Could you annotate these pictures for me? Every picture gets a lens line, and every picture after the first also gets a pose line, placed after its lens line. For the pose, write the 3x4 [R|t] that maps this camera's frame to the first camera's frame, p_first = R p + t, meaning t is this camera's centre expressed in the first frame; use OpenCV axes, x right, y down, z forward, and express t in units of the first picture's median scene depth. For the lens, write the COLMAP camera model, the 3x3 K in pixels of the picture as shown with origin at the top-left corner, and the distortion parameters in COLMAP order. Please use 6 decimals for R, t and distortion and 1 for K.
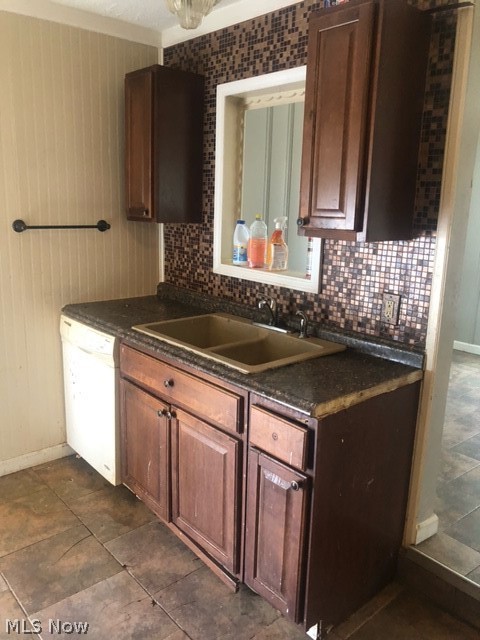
lens RADIAL K [[526.7, 0, 239.2], [0, 526.7, 321.5], [0, 0, 1]] dist [0.044792, -0.045740]
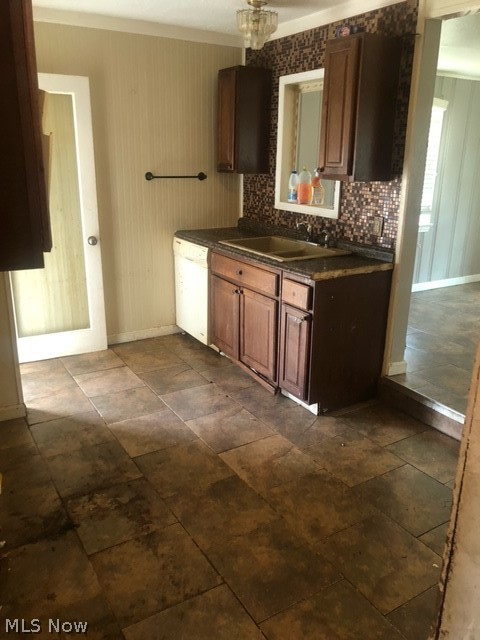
lens RADIAL K [[526.7, 0, 240.0], [0, 526.7, 318.3], [0, 0, 1]] dist [0.044792, -0.045740]
pose [[0.984293, 0.035952, -0.172844, 0.150167], [-0.023128, 0.996867, 0.075642, 0.128743], [0.175021, -0.070457, 0.982040, -0.589396]]
